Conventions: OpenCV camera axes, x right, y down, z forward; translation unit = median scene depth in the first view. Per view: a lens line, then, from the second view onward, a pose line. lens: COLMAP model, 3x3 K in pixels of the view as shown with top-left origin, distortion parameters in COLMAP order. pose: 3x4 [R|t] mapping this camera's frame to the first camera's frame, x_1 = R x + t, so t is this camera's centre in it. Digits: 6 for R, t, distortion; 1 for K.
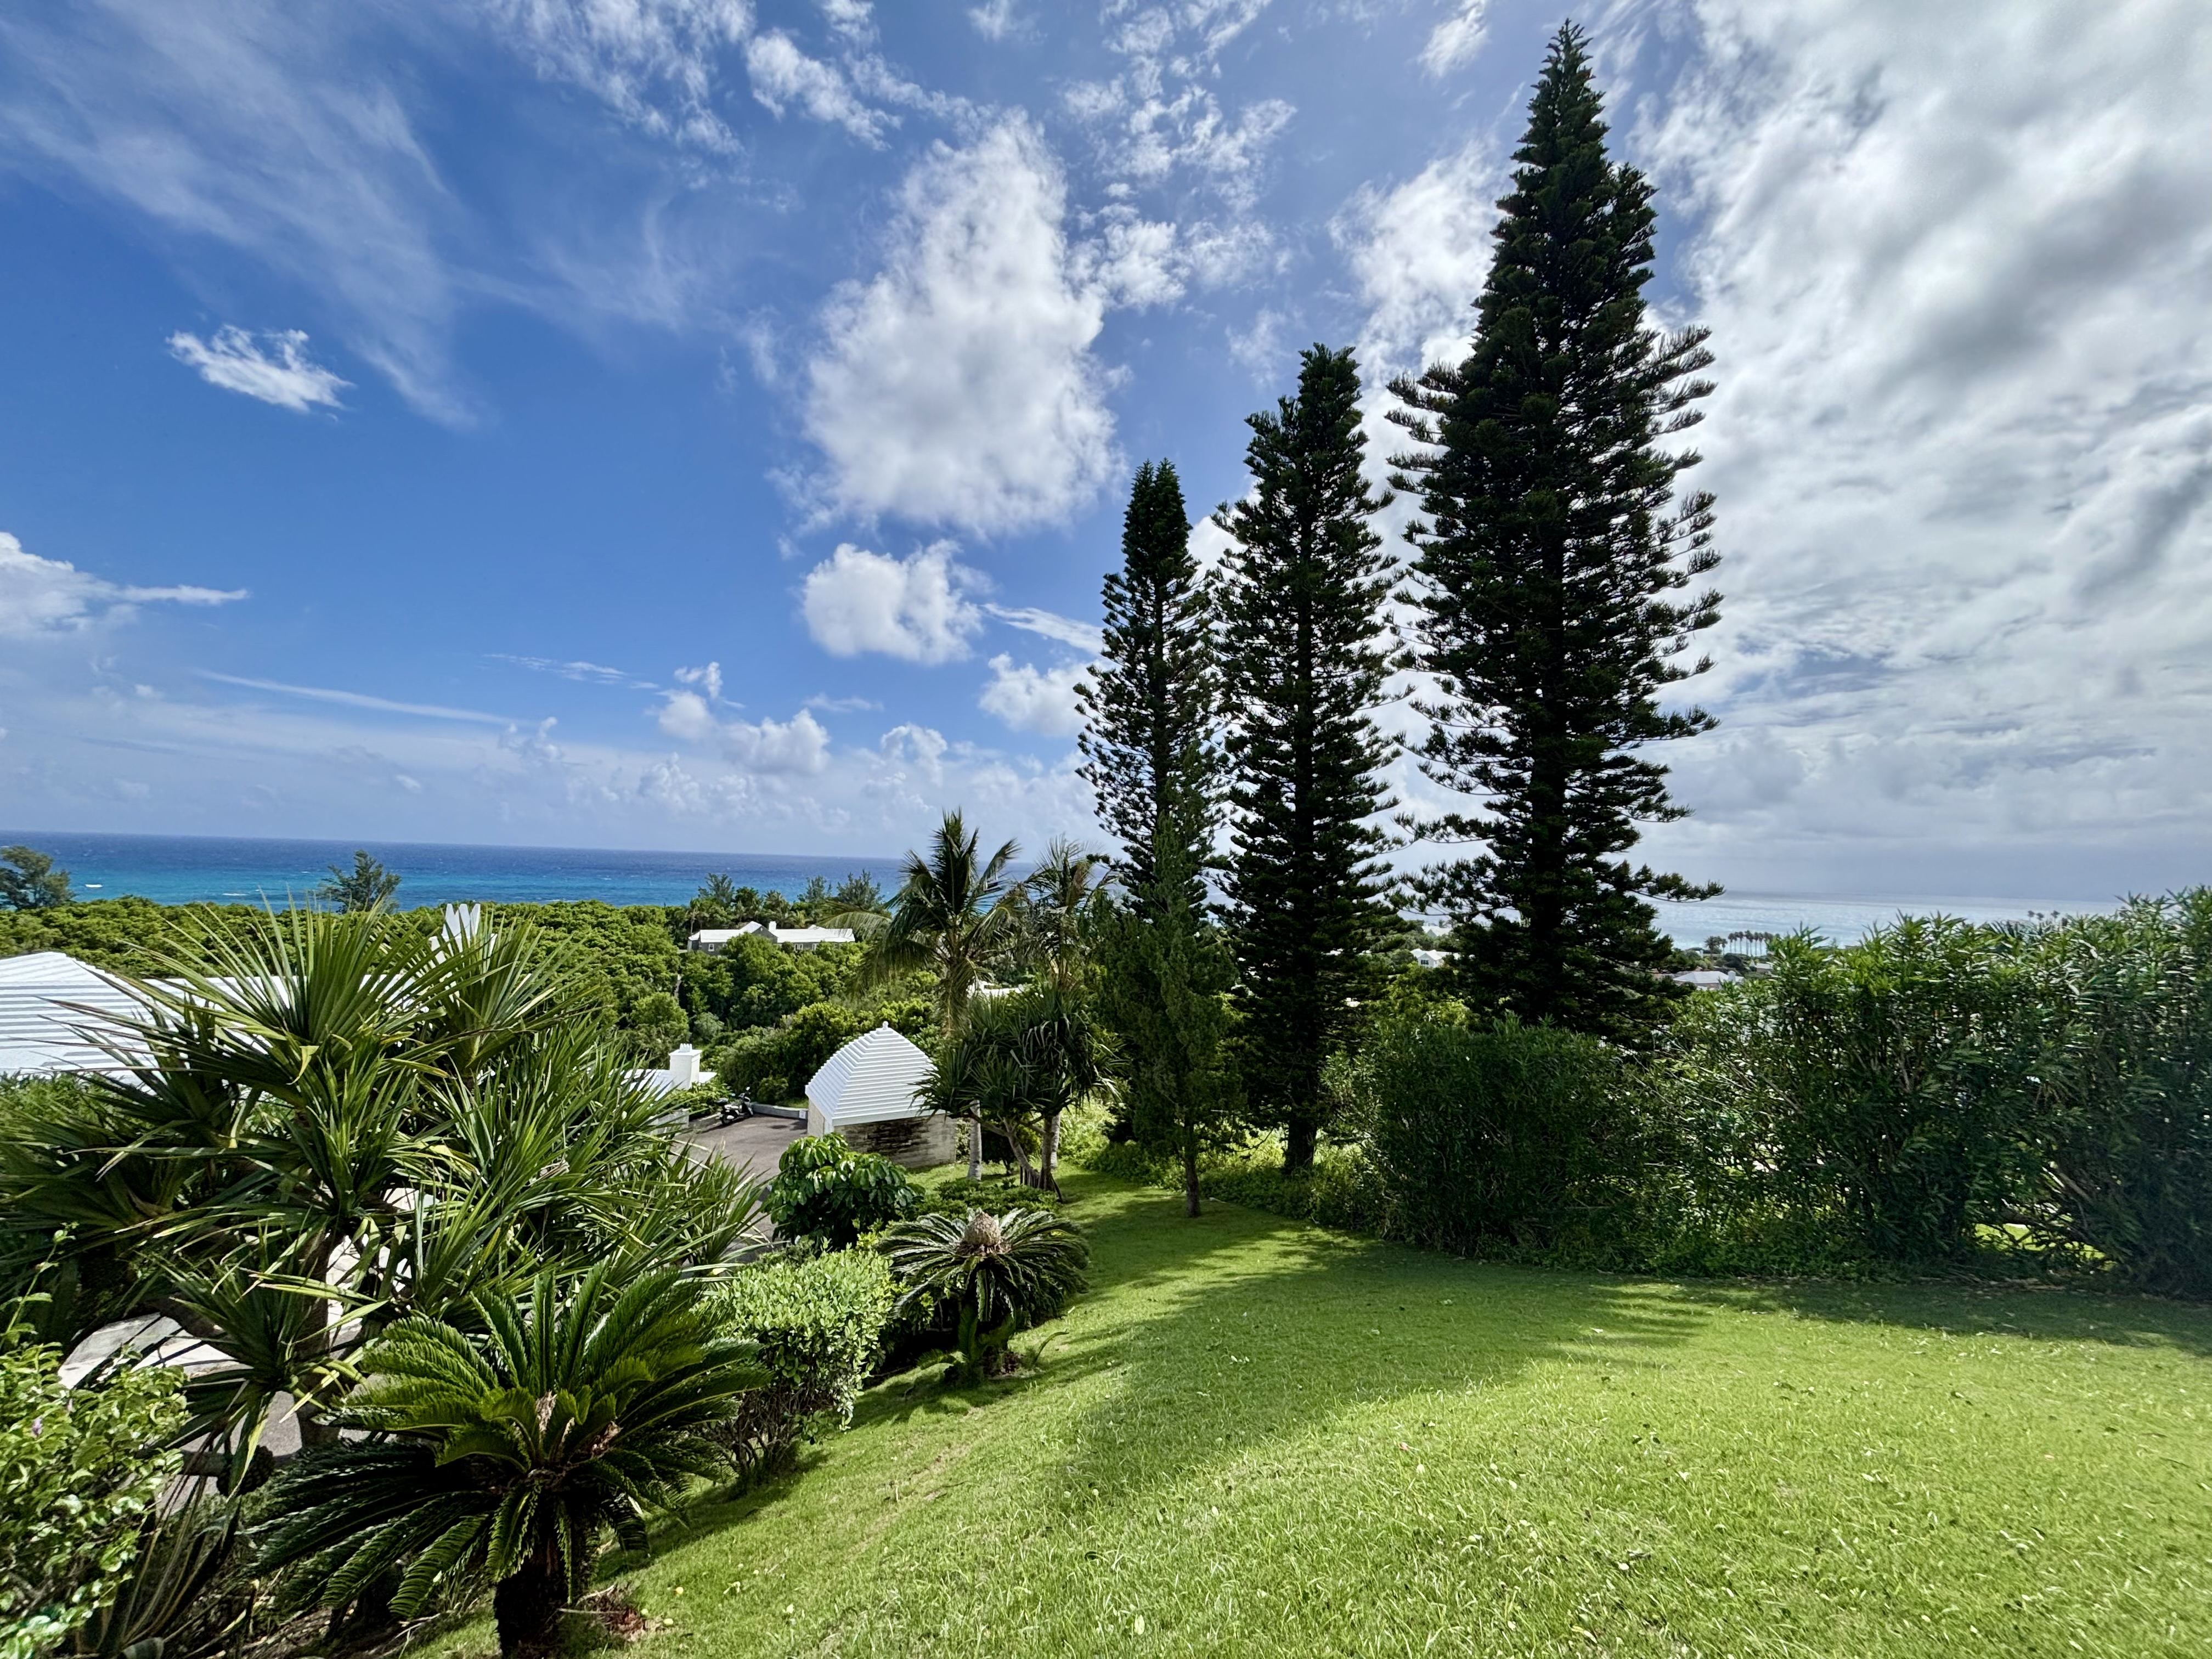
lens RADIAL K [[887.3, 0, 1095.8], [0, 887.3, 823.8], [0, 0, 1]] dist [-0.003619, -0.000186]
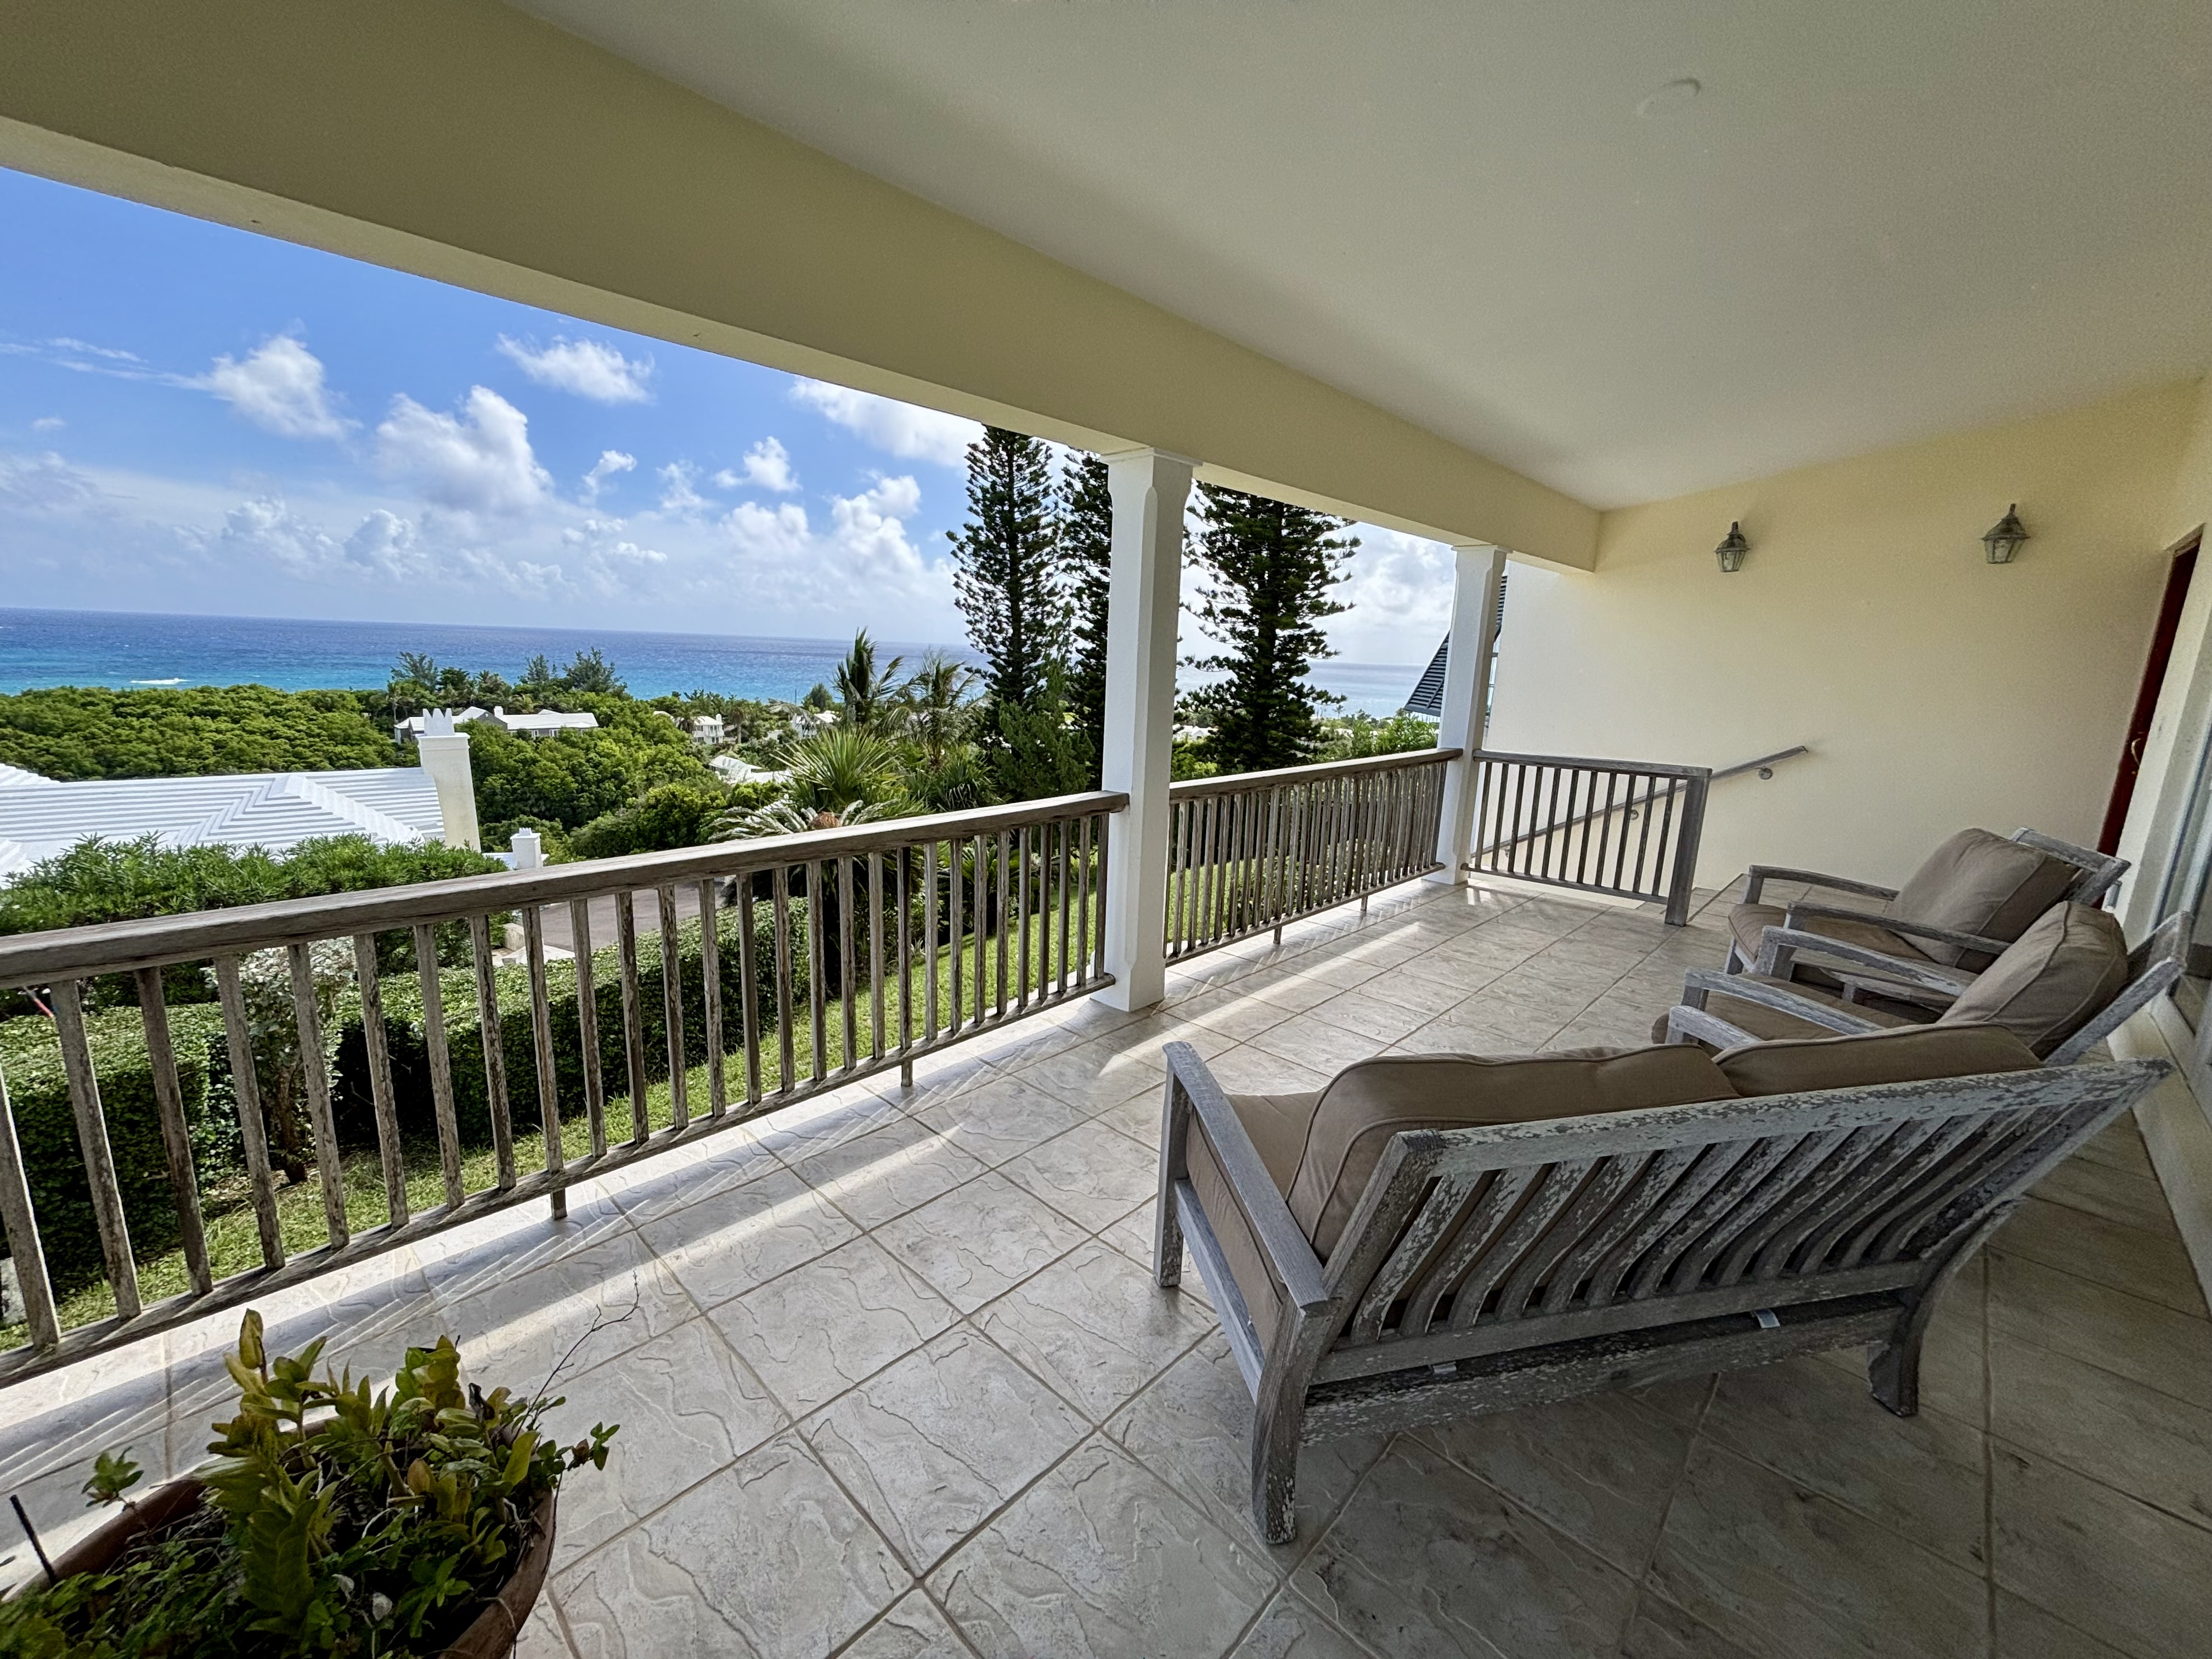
lens RADIAL K [[887.3, 0, 1104.9], [0, 887.3, 833.8], [0, 0, 1]] dist [-0.003619, -0.000186]
pose [[0.960047, -0.050469, 0.275250, -0.189393], [-0.022088, 0.966867, 0.254322, -0.068453], [-0.278965, -0.250240, 0.927124, -0.400781]]
